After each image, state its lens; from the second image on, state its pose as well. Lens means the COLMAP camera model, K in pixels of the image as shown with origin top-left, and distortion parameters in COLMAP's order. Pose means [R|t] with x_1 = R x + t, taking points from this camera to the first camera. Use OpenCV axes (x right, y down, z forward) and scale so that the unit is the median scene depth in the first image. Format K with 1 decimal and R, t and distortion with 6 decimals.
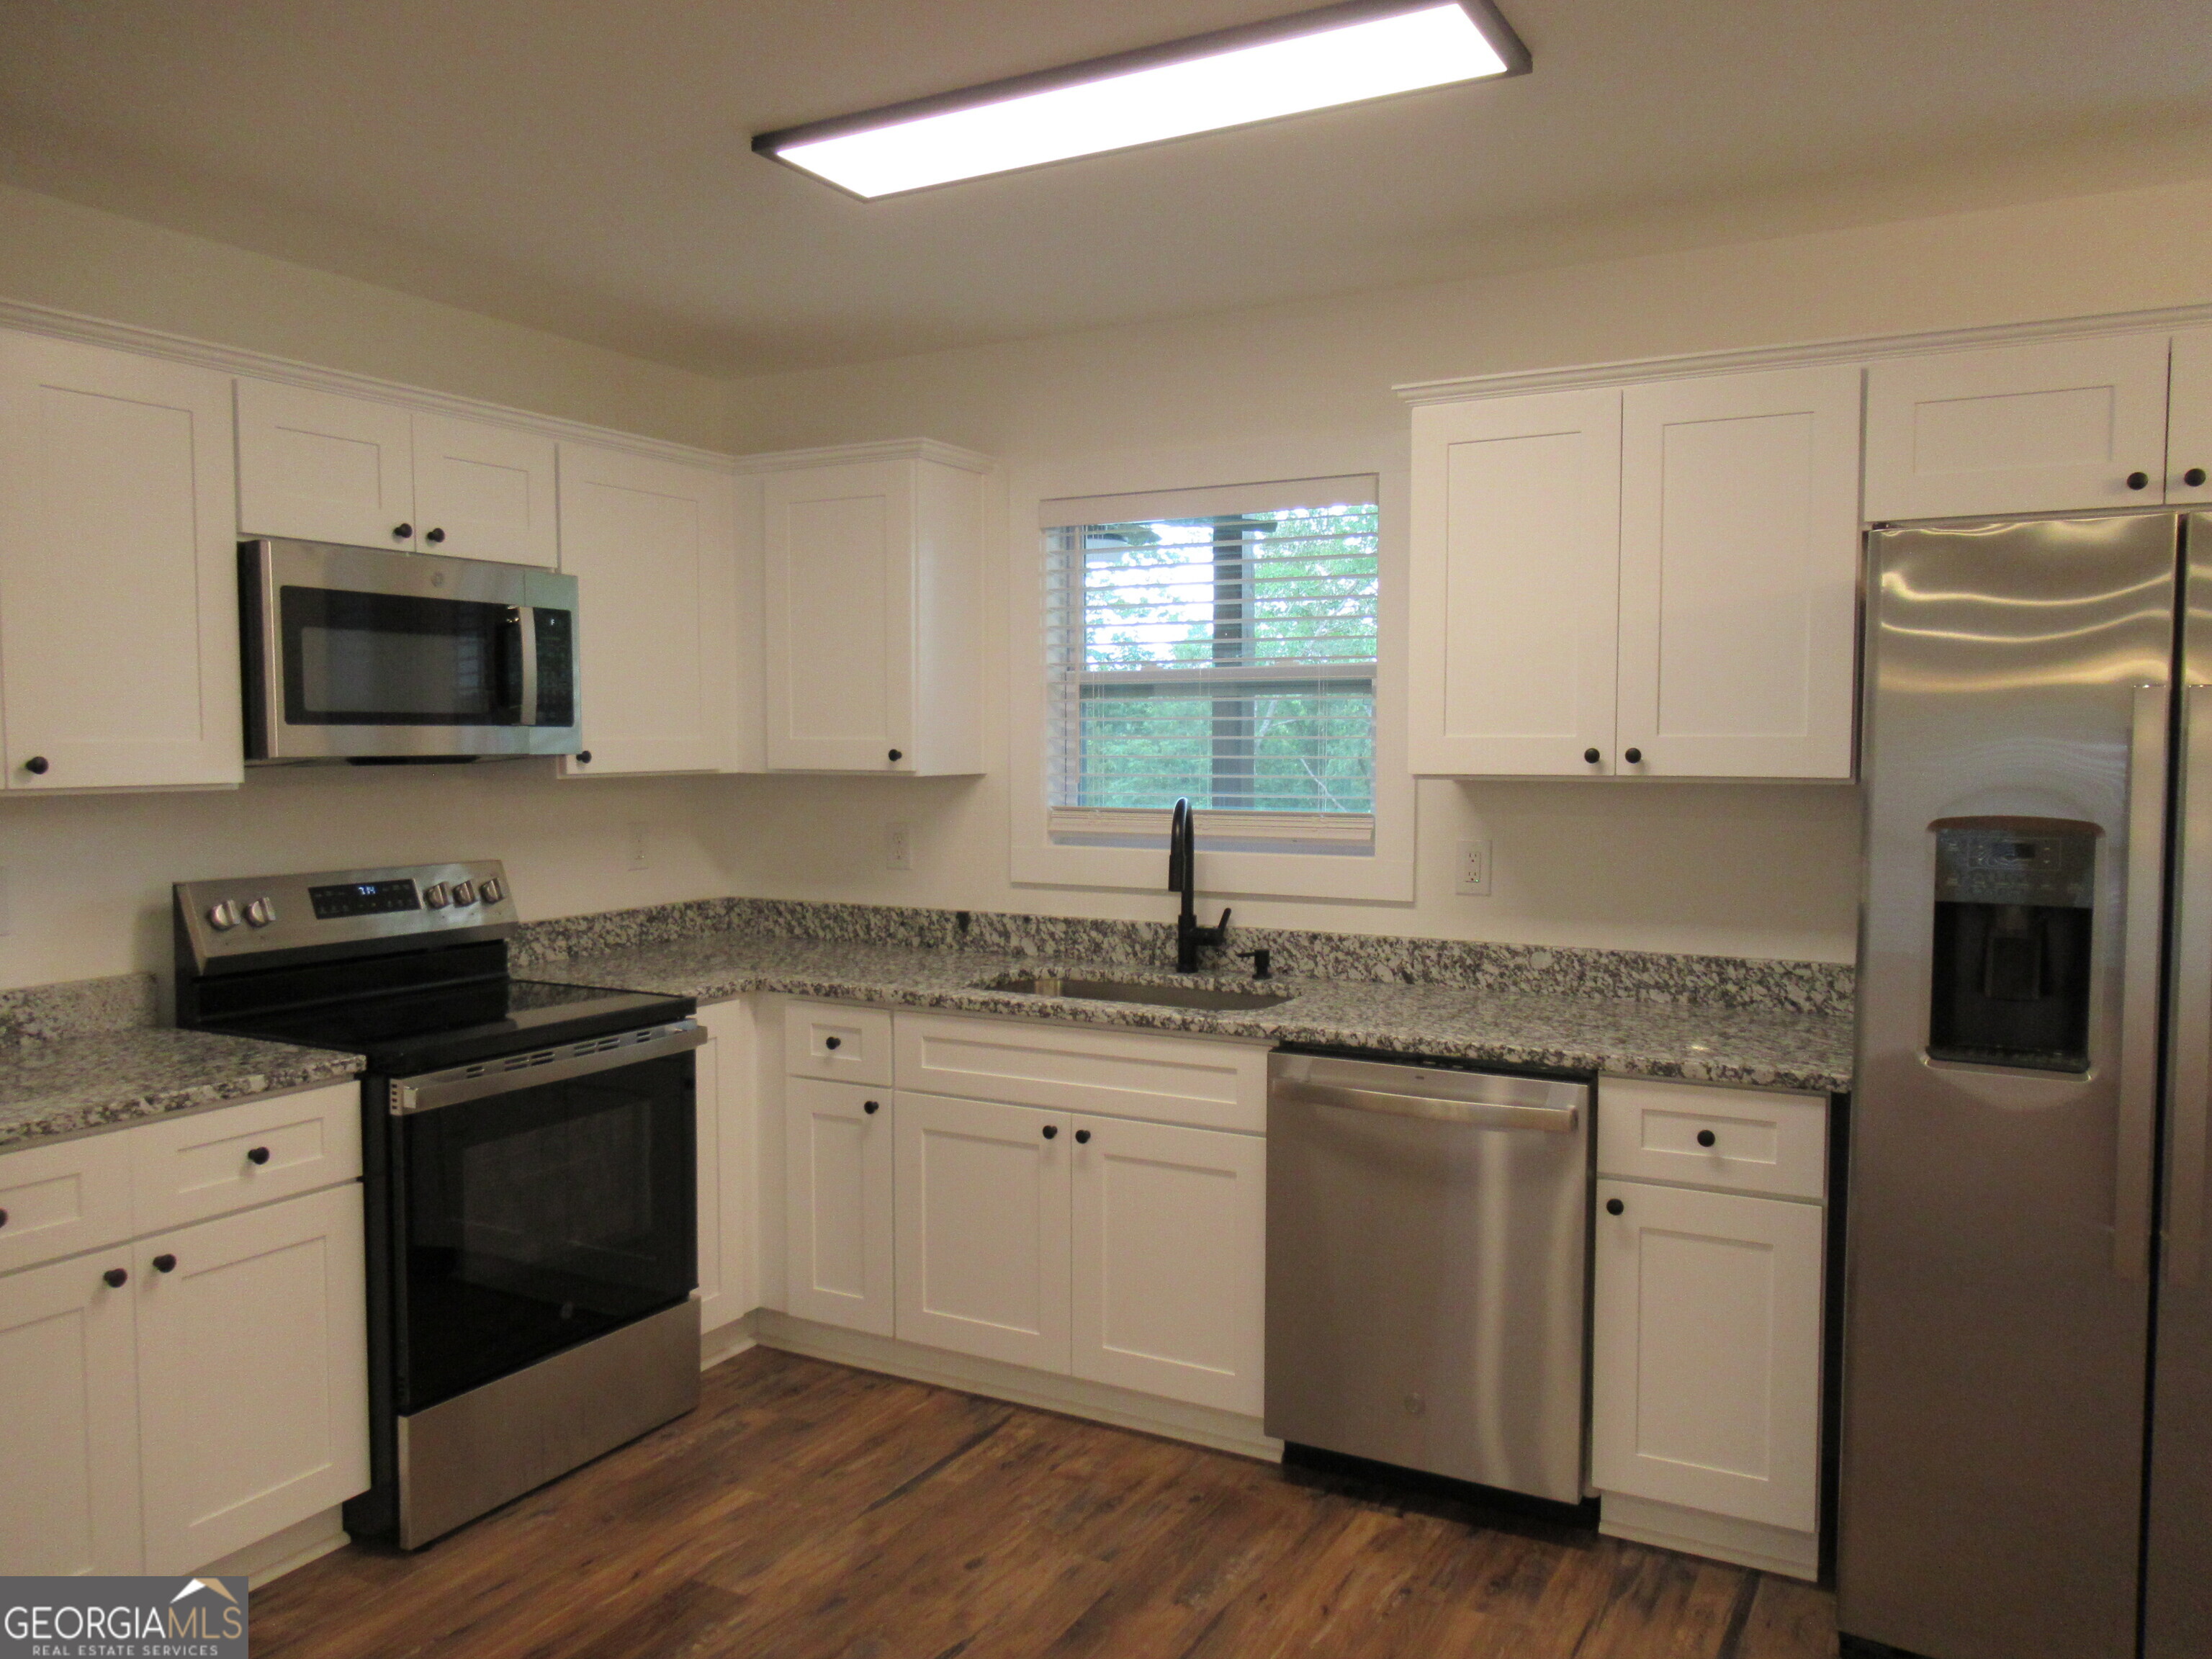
lens RADIAL K [[1646.2, 0, 1097.1], [0, 1646.2, 832.4], [0, 0, 1]] dist [-0.004395, 0.001131]
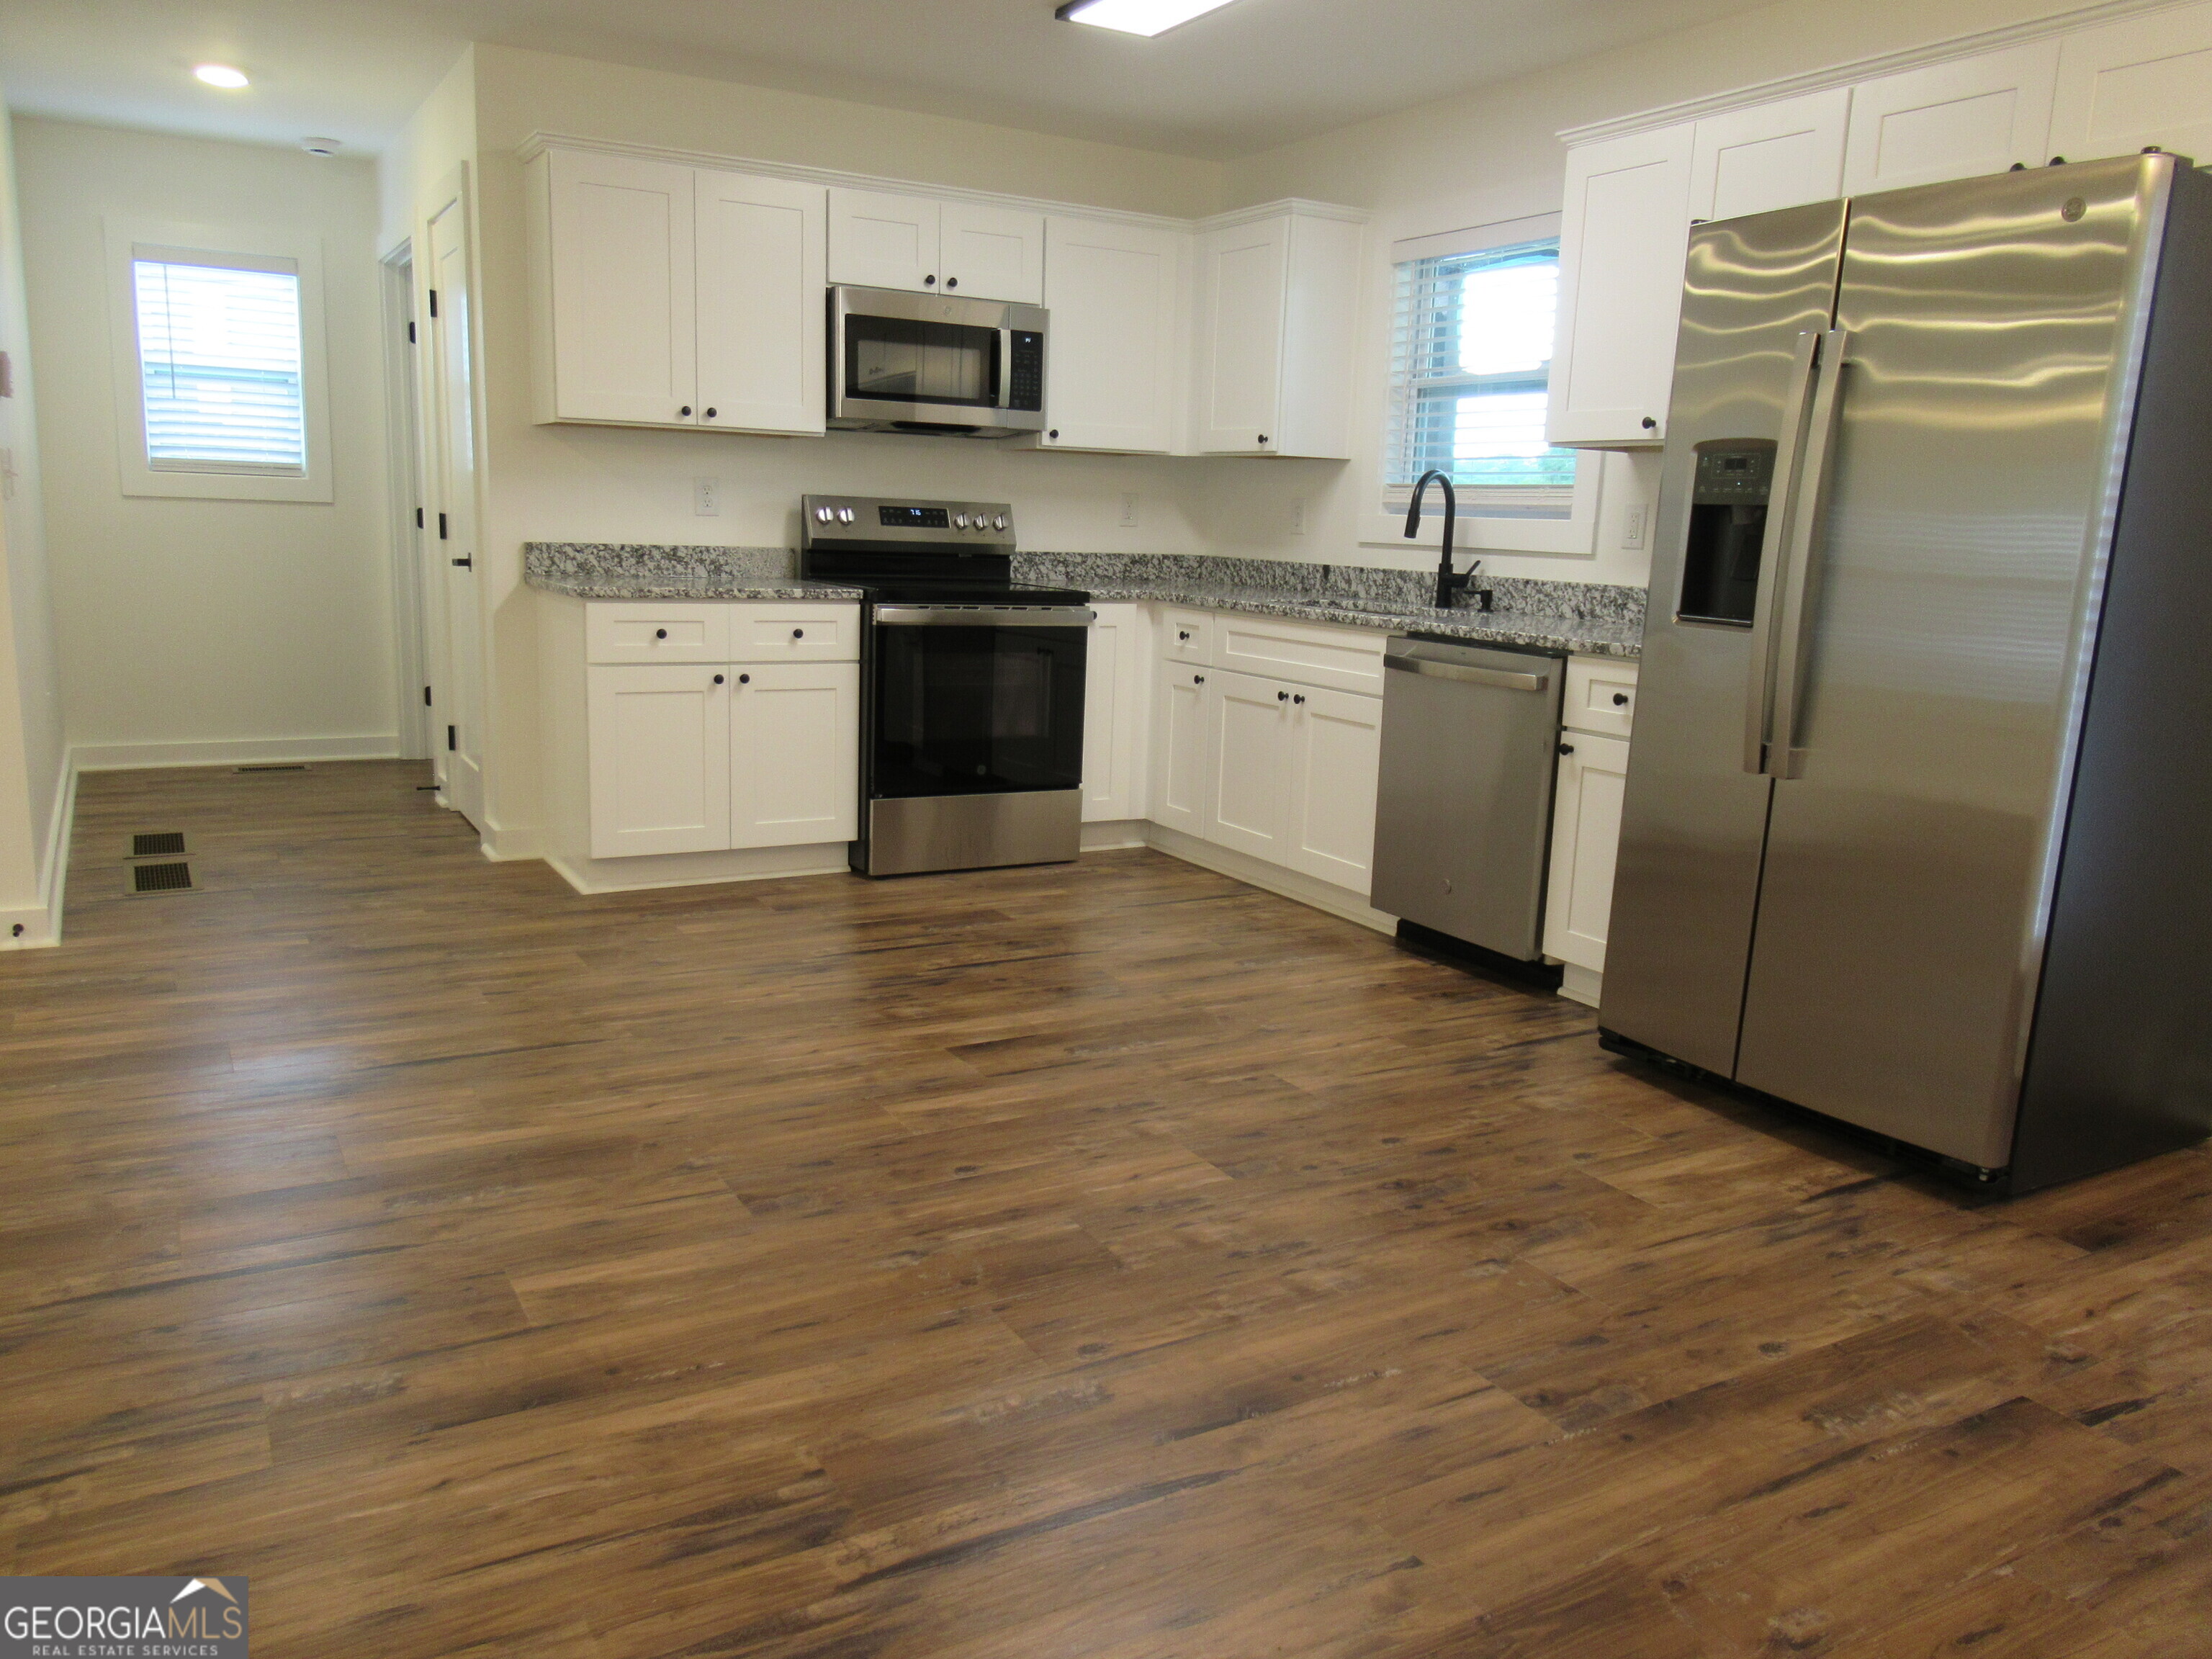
lens RADIAL K [[1646.1, 0, 1100.8], [0, 1646.1, 839.6], [0, 0, 1]] dist [0.001127, -0.009868]
pose [[0.854846, 0.131178, -0.502027, 0.581002], [-0.065526, 0.987062, 0.146339, 0.106799], [0.514728, -0.092202, 0.852381, -0.324250]]
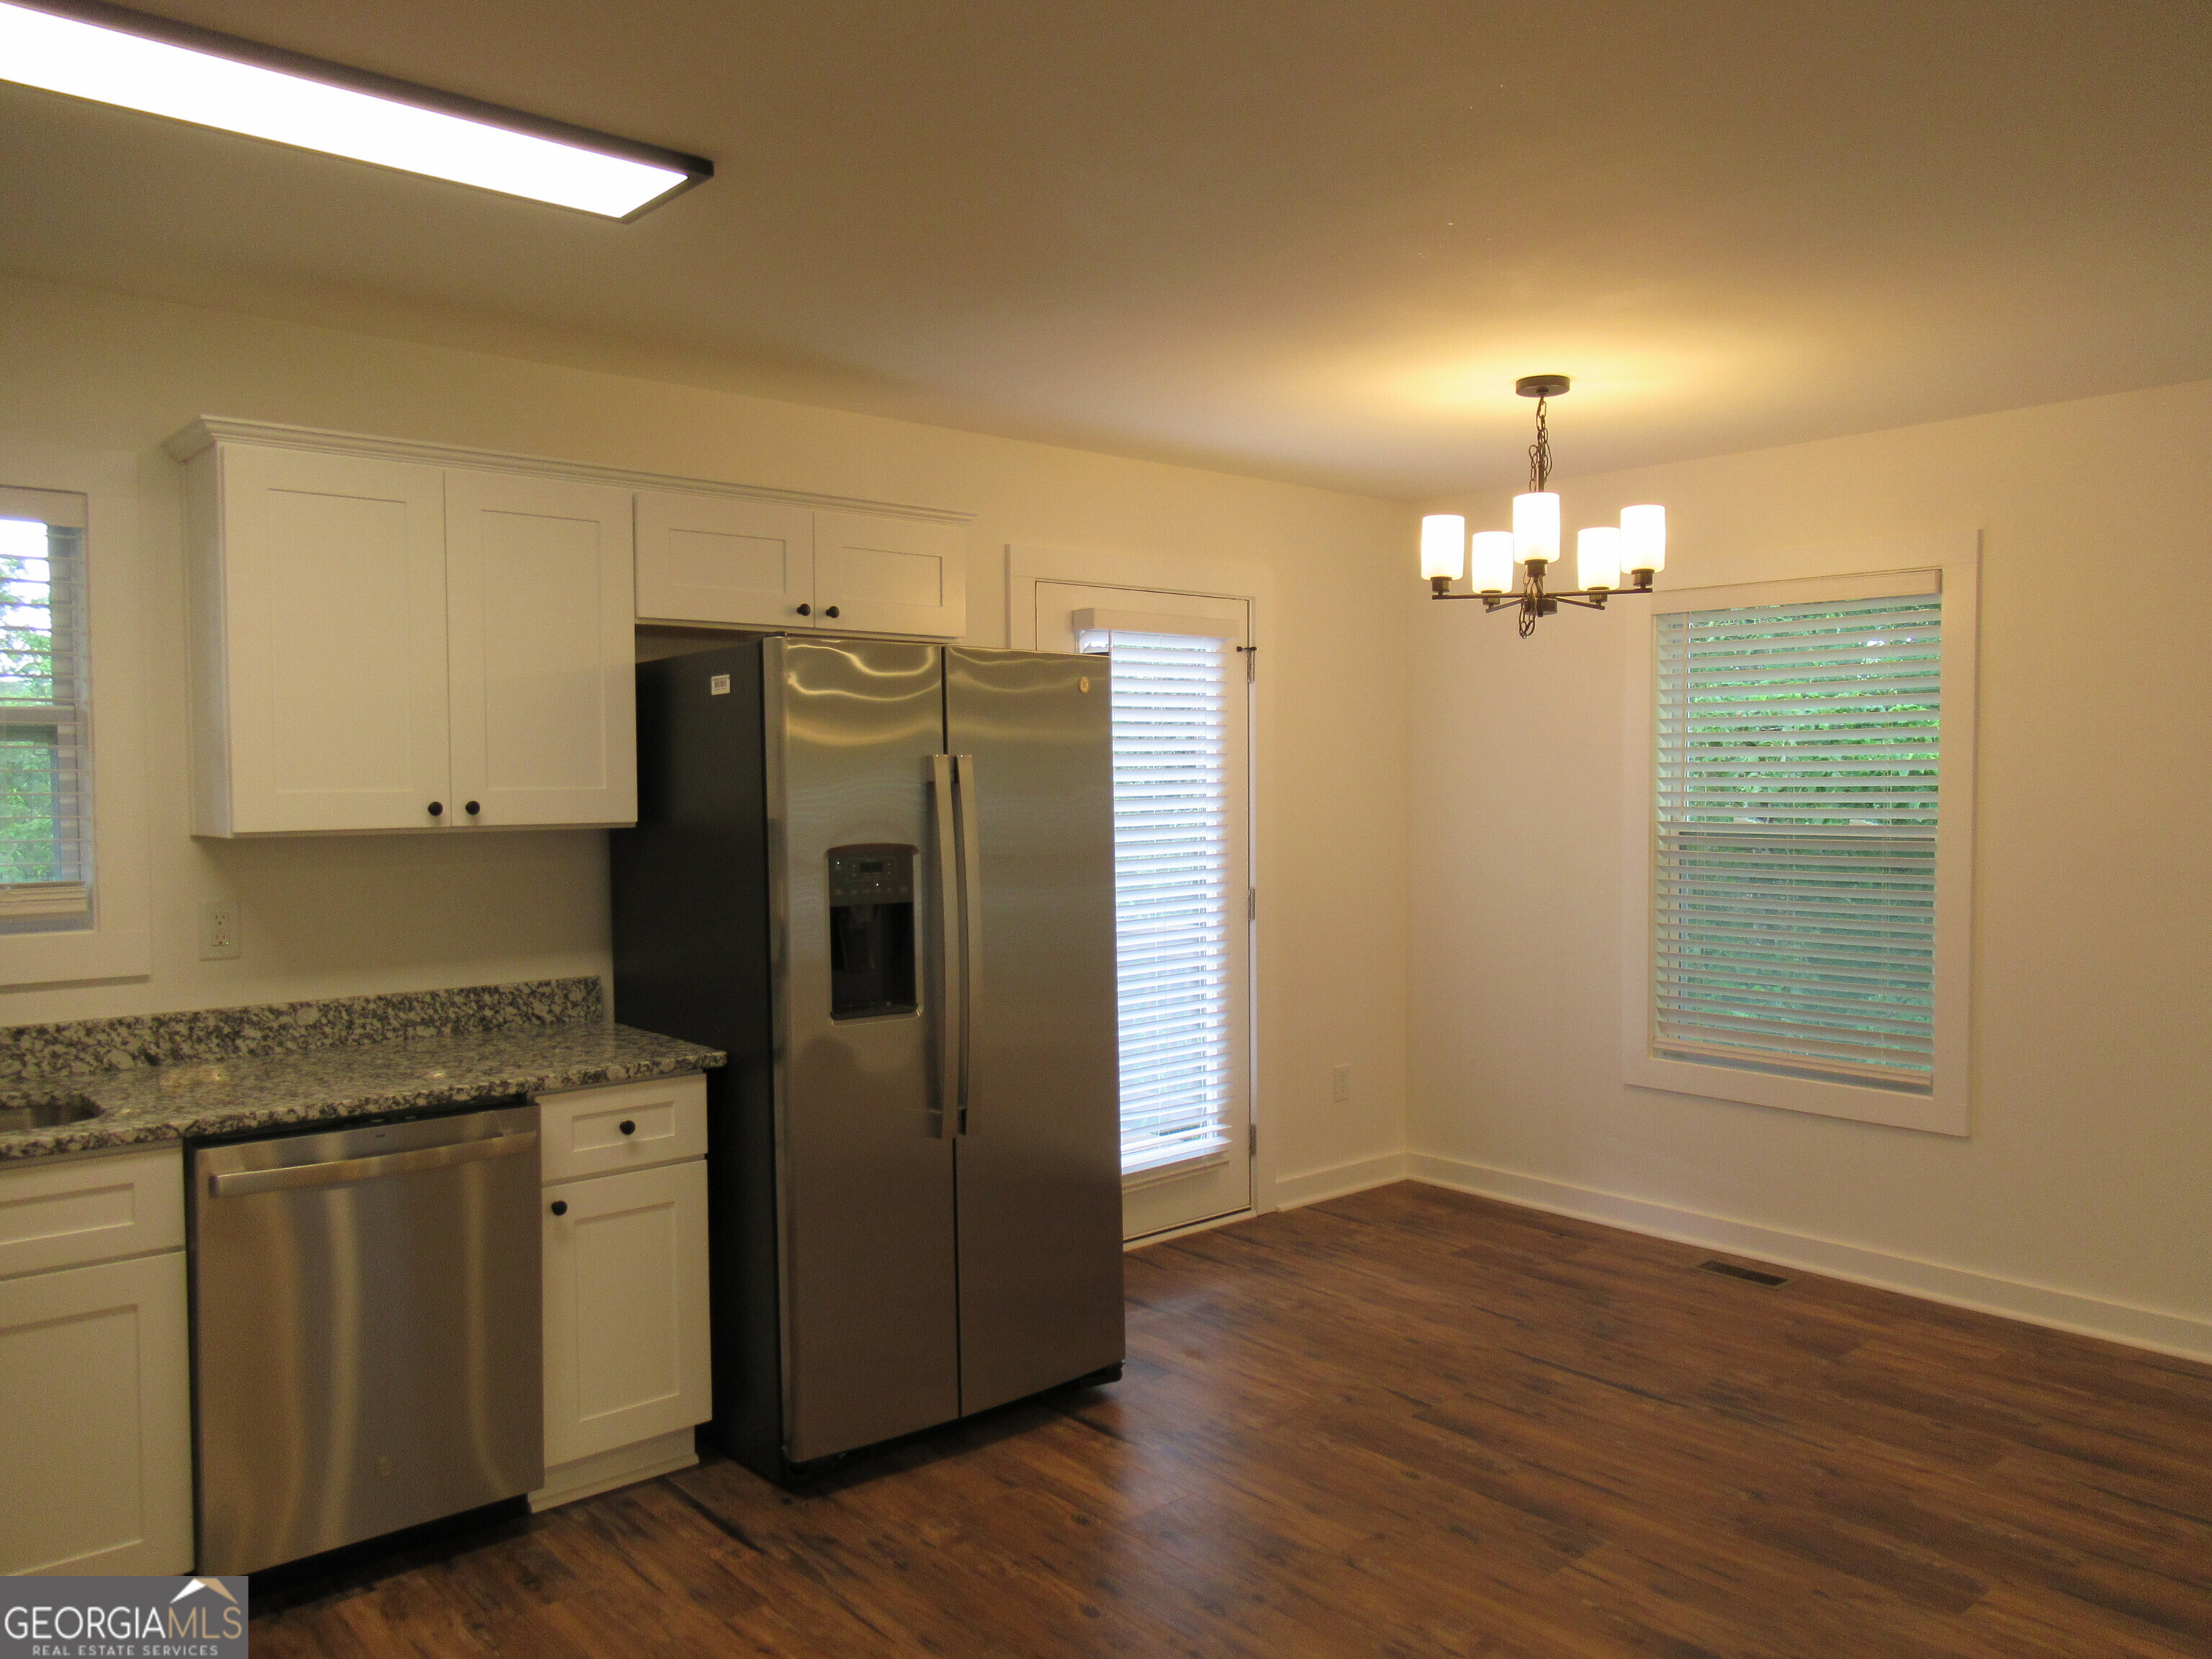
lens RADIAL K [[1646.1, 0, 1100.8], [0, 1646.1, 839.6], [0, 0, 1]] dist [0.001127, -0.009868]
pose [[0.343549, -0.039539, 0.938302, -0.513185], [0.057671, 0.998116, 0.020944, -0.022426], [-0.937362, 0.046918, 0.345182, 0.214089]]
